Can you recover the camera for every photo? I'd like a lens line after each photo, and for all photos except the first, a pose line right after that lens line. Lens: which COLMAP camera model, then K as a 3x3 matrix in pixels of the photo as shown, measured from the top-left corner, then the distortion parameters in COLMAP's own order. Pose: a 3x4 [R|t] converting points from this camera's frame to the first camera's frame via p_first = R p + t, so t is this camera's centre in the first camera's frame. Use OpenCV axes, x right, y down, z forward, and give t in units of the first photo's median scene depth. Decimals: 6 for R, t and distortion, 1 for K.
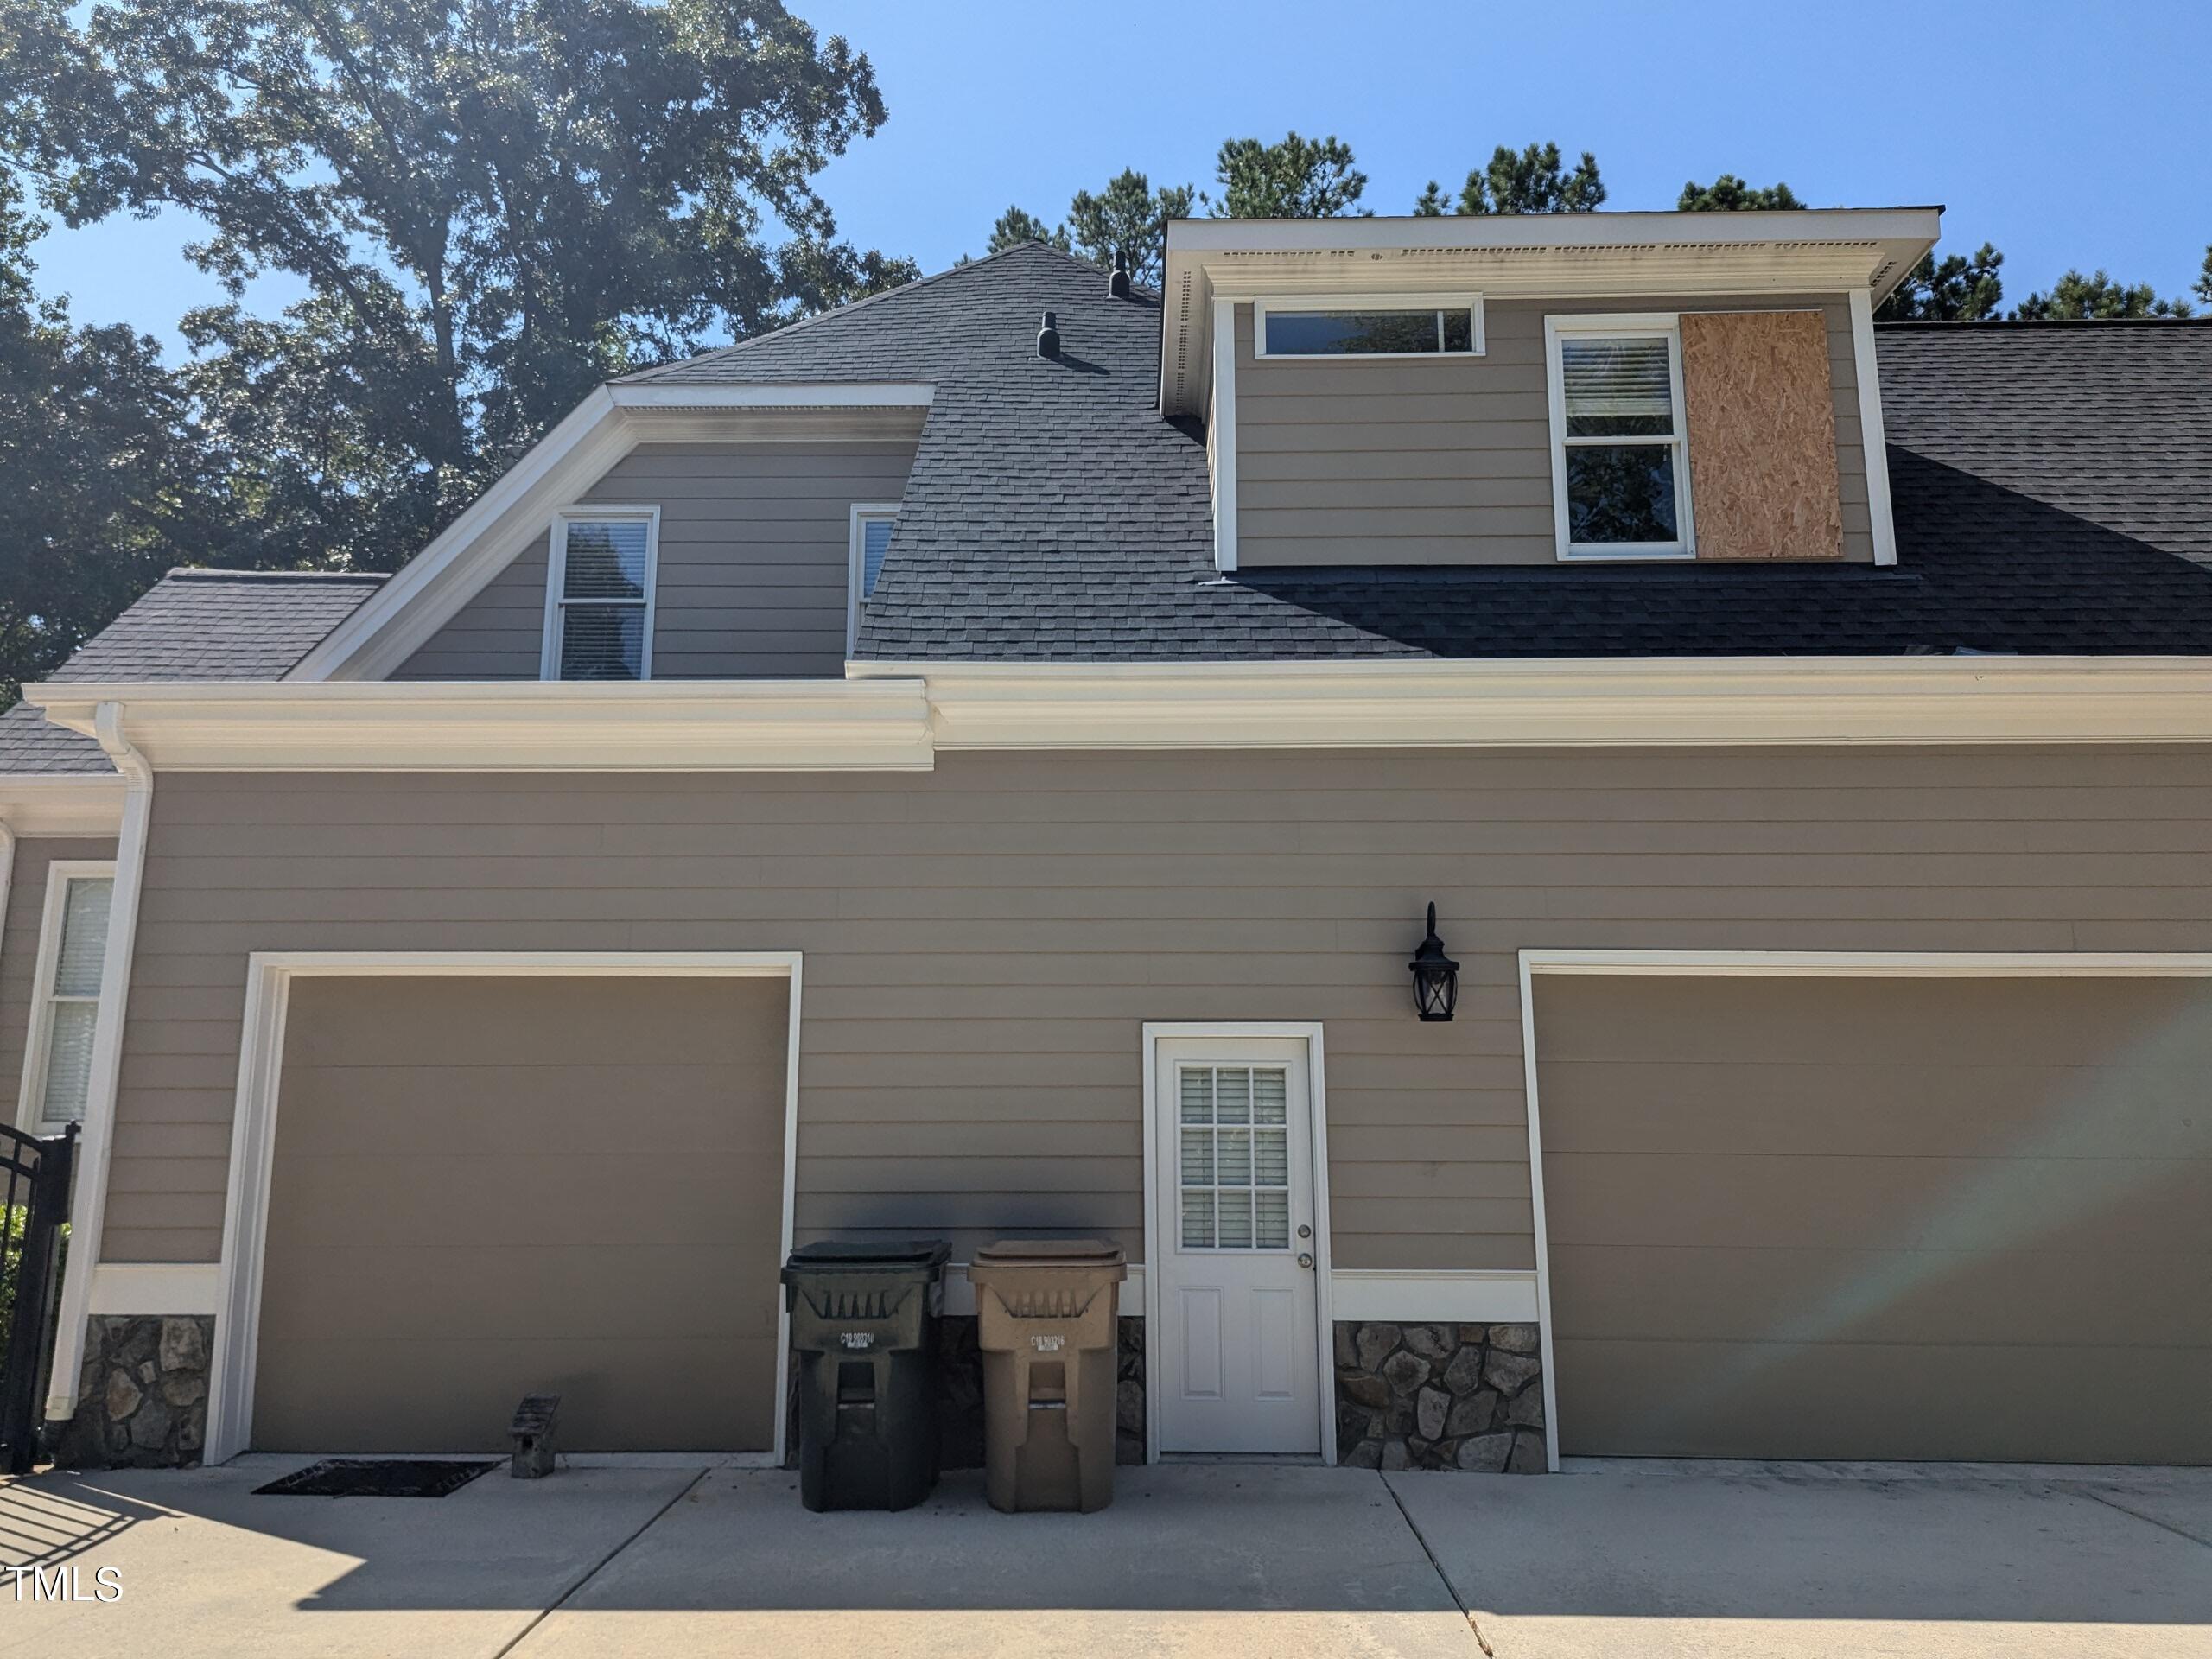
lens RADIAL K [[1525.9, 0, 1099.8], [0, 1525.9, 825.3], [0, 0, 1]] dist [0.084496, -0.083628]
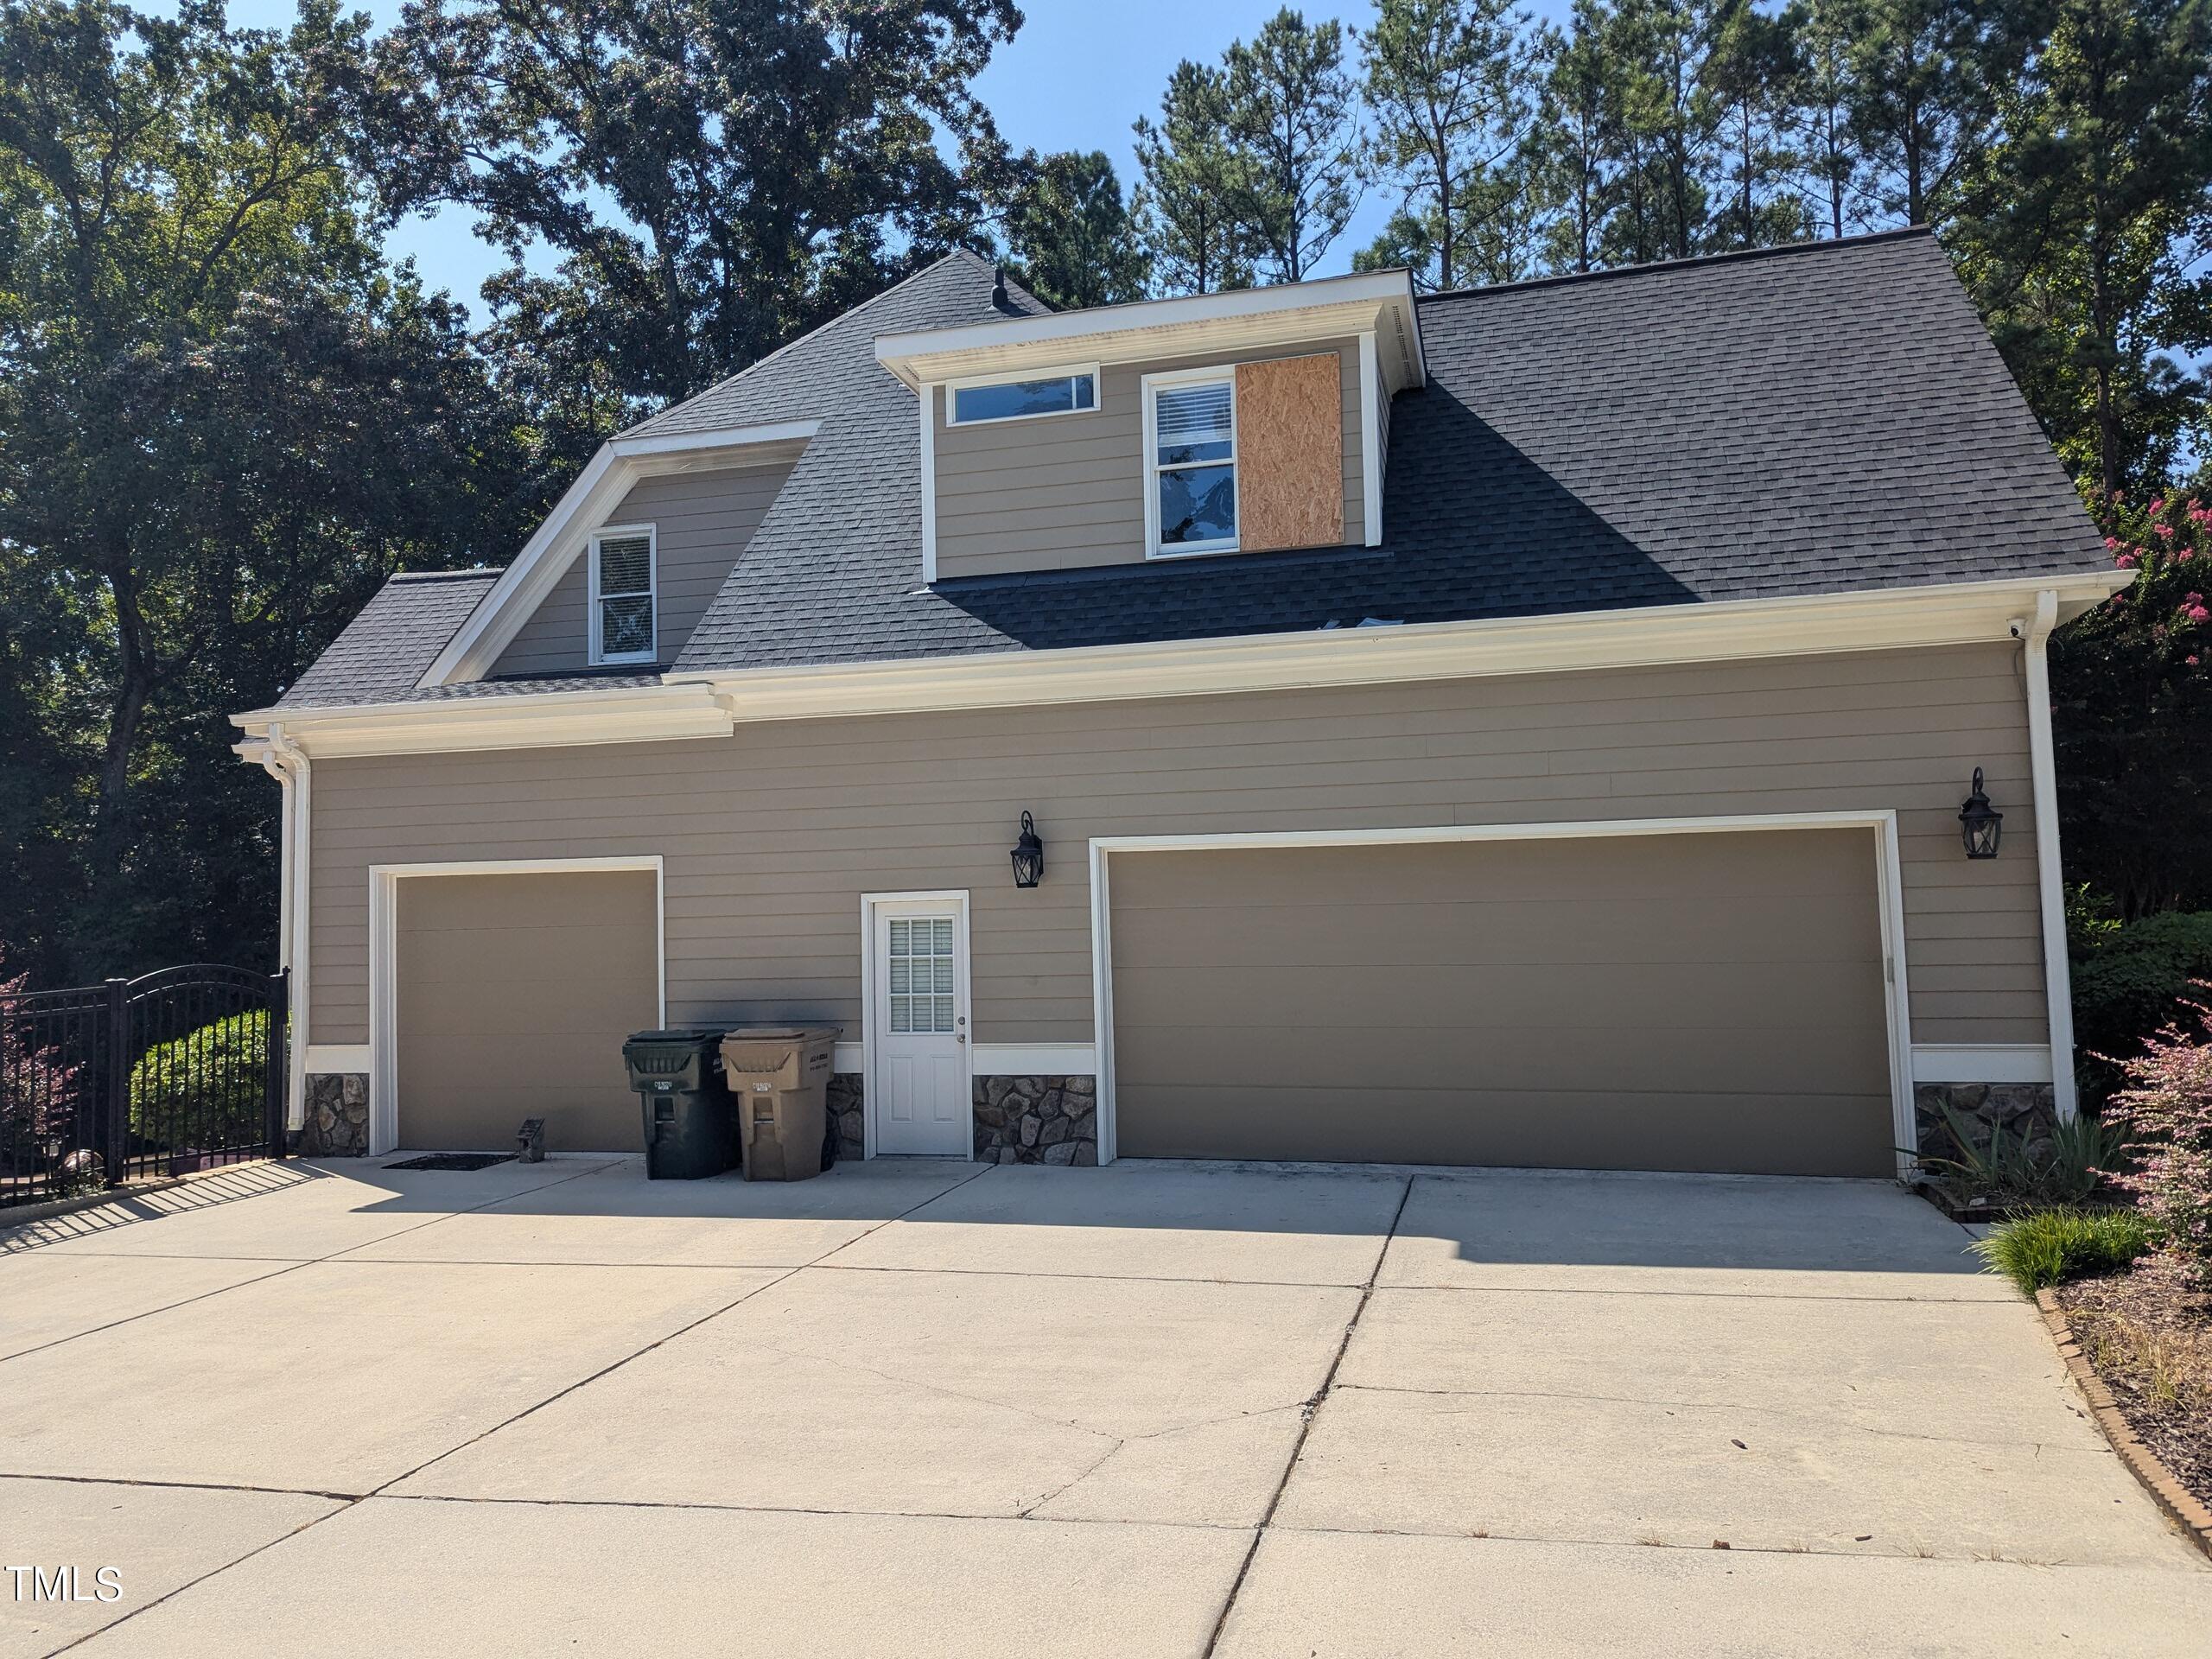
lens RADIAL K [[1525.9, 0, 1099.8], [0, 1525.9, 825.3], [0, 0, 1]] dist [0.084496, -0.083628]
pose [[0.971315, -0.039160, -0.234548, 0.590547], [0.068253, 0.990756, 0.117236, -0.099275], [0.227789, -0.129882, 0.965009, -0.414500]]
